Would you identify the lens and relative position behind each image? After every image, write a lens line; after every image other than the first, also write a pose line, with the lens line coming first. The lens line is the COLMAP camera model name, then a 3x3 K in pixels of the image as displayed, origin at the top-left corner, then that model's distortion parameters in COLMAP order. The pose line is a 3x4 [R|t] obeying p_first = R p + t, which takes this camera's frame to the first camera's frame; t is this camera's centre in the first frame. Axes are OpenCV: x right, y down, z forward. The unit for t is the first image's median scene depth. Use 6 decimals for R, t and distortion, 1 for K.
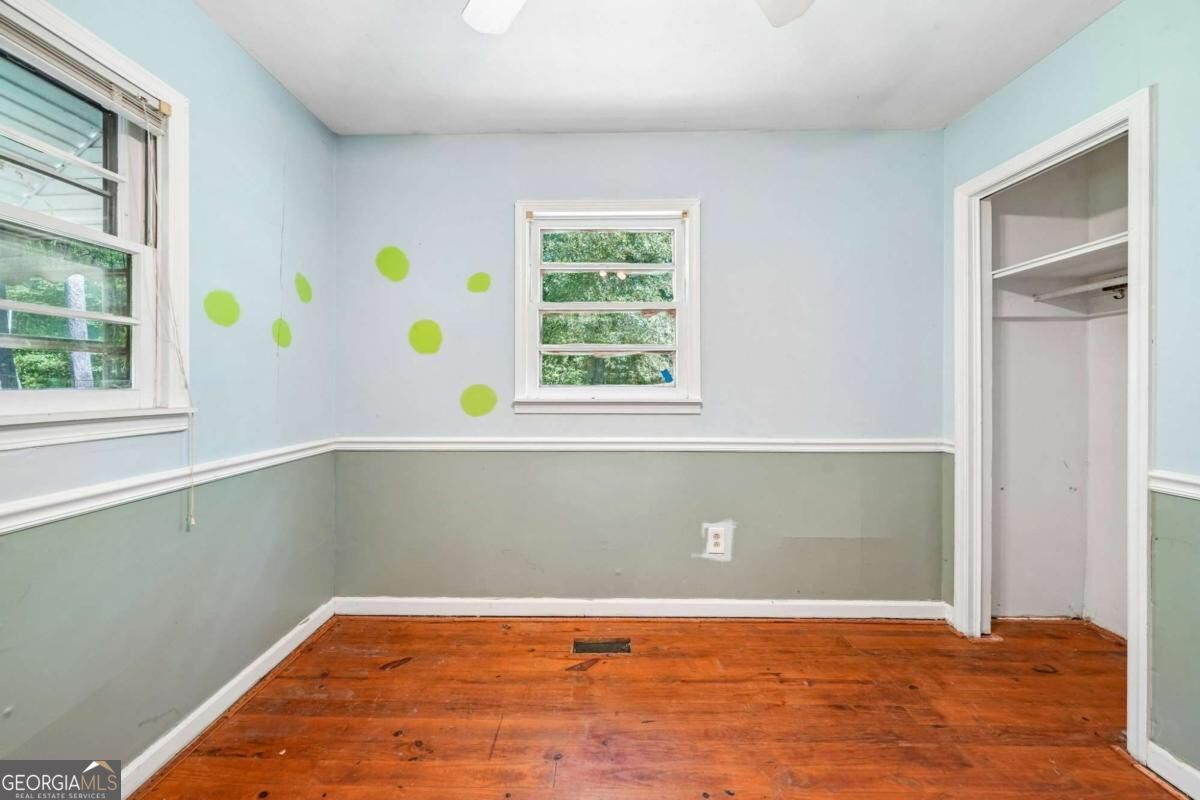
lens RADIAL K [[428.9, 0, 596.4], [0, 428.9, 378.0], [0, 0, 1]] dist [0.007139, -0.000049]
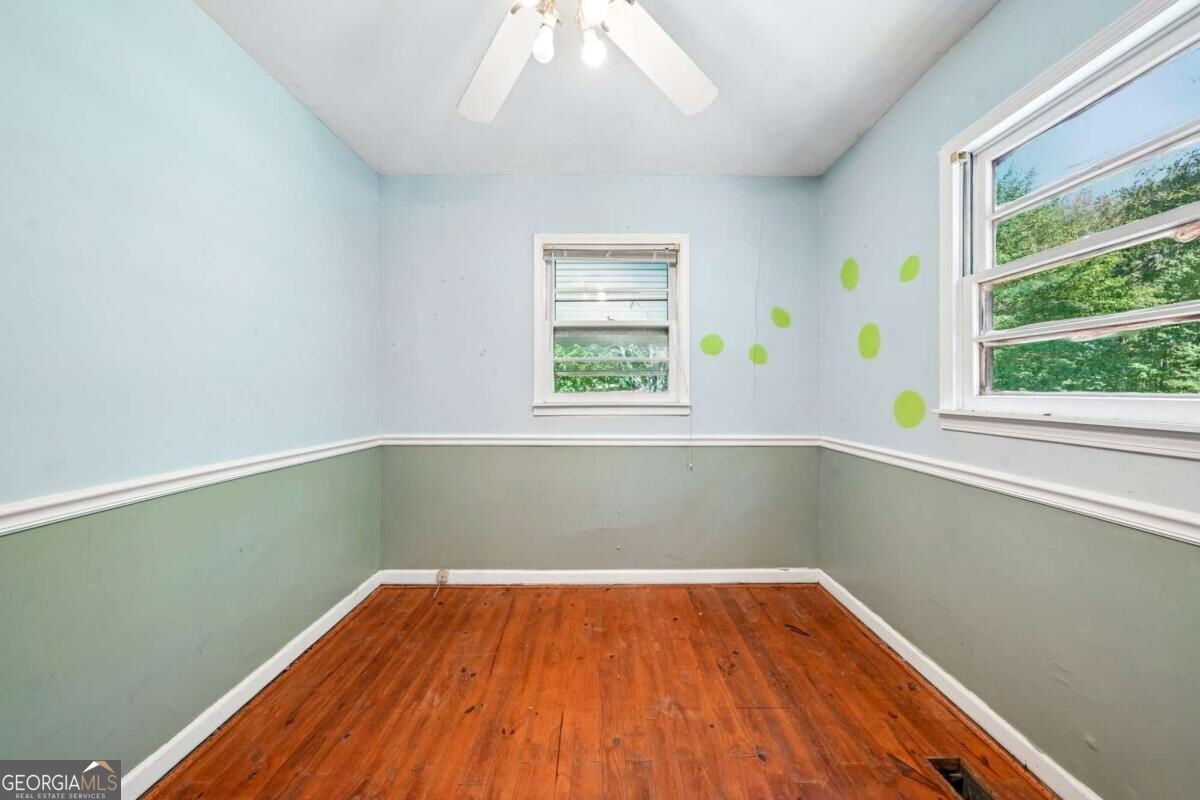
lens RADIAL K [[420.5, 0, 597.5], [0, 420.5, 394.1], [0, 0, 1]] dist [0.000038, -0.000087]
pose [[0.022637, 0.007859, -0.999713, 0.696307], [0.014861, 0.999856, 0.008197, 0.008491], [0.999633, -0.015043, 0.022517, 0.475168]]
